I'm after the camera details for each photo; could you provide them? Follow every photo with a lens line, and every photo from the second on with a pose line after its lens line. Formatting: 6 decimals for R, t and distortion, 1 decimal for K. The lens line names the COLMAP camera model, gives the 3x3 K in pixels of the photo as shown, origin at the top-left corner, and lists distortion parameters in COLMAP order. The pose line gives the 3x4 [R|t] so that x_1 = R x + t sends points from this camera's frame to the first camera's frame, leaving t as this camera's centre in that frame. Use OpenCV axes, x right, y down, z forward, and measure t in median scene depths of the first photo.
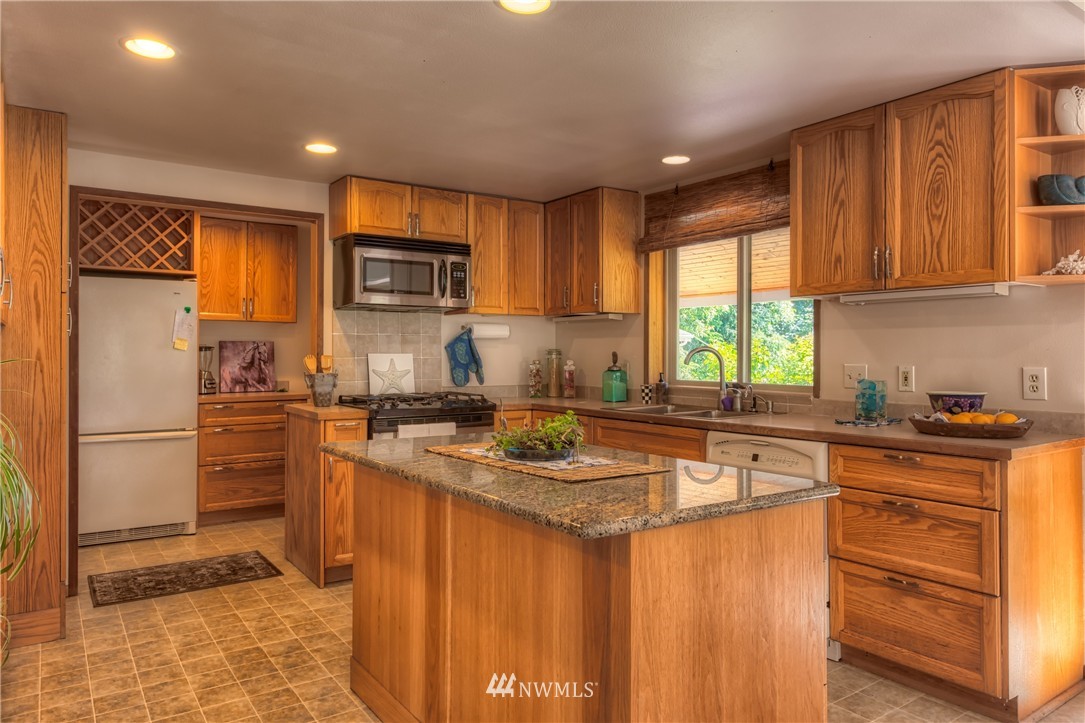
lens RADIAL K [[717.4, 0, 542.5], [0, 717.4, 361.5], [0, 0, 1]] dist [0.000523, -0.001945]
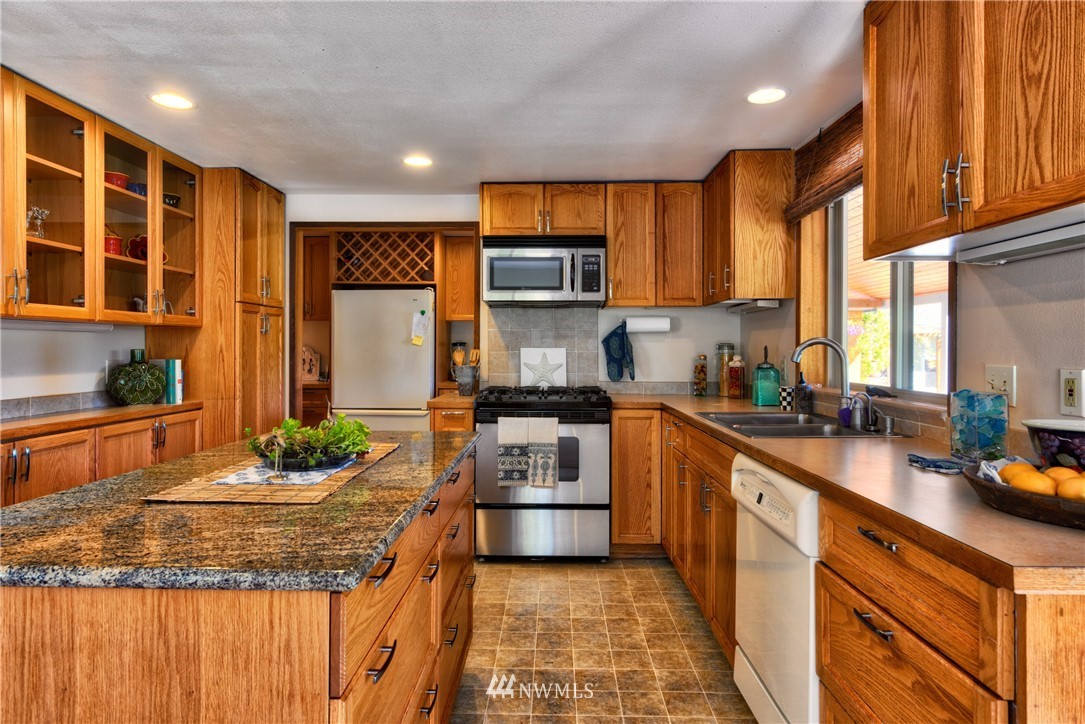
lens RADIAL K [[617.5, 0, 542.5], [0, 617.5, 362.0], [0, 0, 1]] dist [0.003164, -0.012506]
pose [[0.812237, 0.013205, -0.583179, 0.325164], [-0.007289, 0.999895, 0.012489, -0.001758], [0.583283, -0.005893, 0.812248, 0.274279]]
